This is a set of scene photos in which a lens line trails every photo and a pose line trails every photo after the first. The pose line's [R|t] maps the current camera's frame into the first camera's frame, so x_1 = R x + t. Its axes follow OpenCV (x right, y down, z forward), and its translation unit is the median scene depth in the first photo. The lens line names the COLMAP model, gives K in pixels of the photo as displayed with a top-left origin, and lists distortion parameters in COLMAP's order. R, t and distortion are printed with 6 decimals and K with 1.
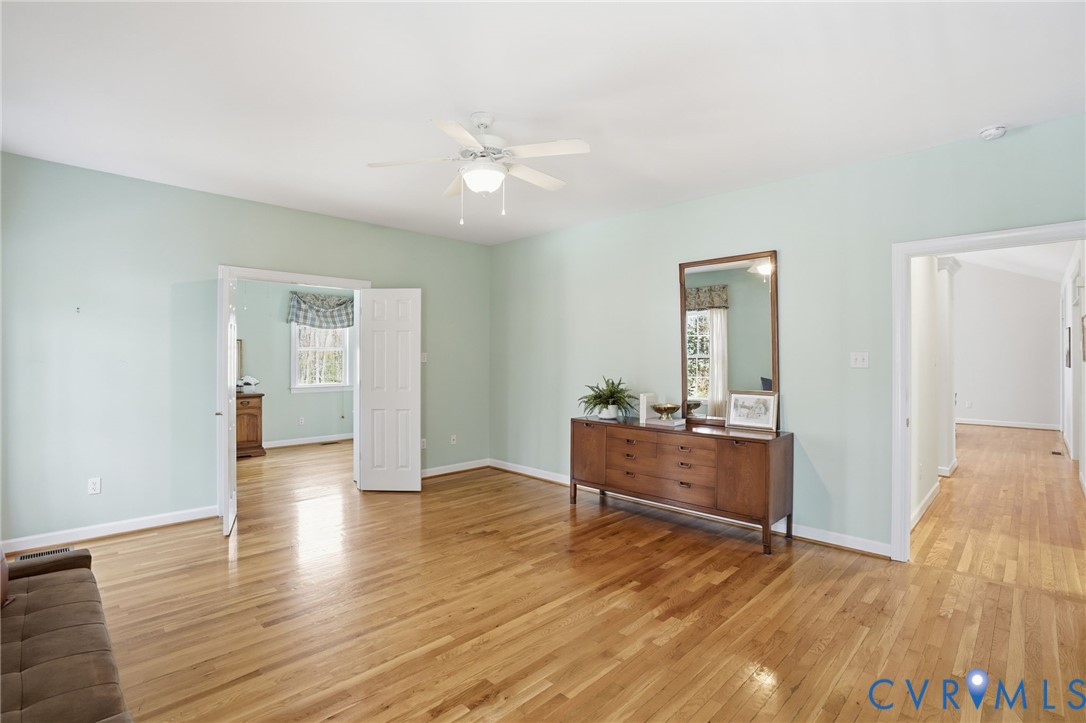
lens RADIAL K [[493.5, 0, 544.1], [0, 493.5, 354.9], [0, 0, 1]] dist [-0.054318, -0.000069]
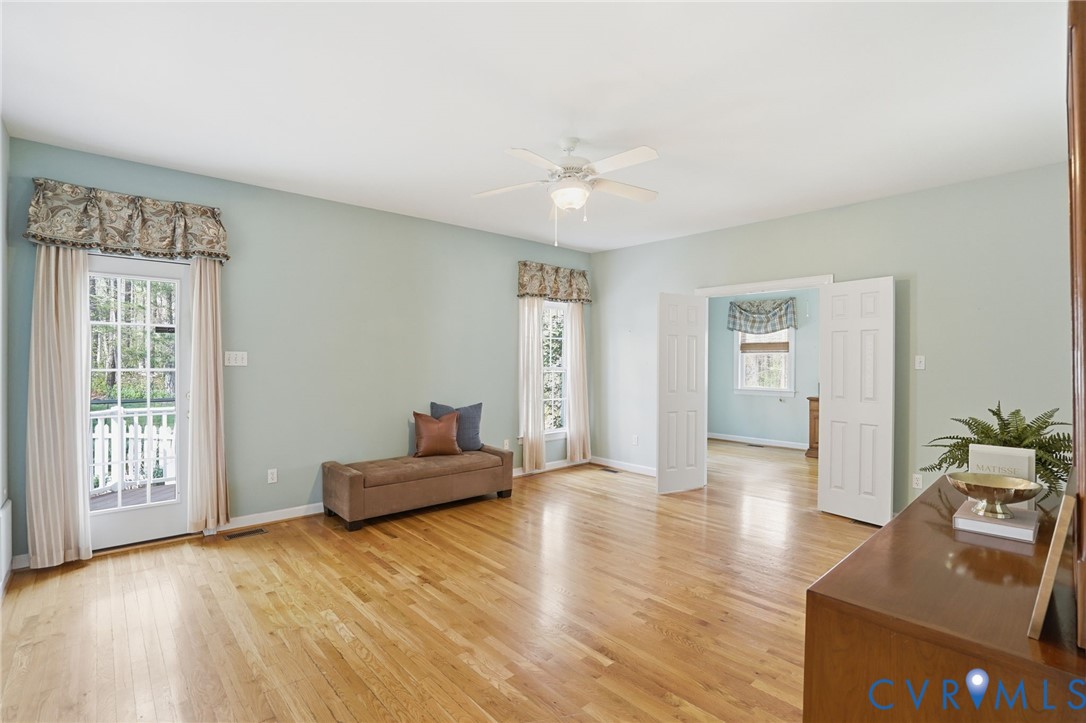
lens RADIAL K [[478.8, 0, 543.0], [0, 478.8, 361.5], [0, 0, 1]] dist [-0.098701, 0.000044]
pose [[-0.017242, 0.002958, -0.999847, 0.901348], [-0.001667, 0.999994, 0.002987, 0.005188], [0.999850, 0.001718, -0.017237, 0.923033]]
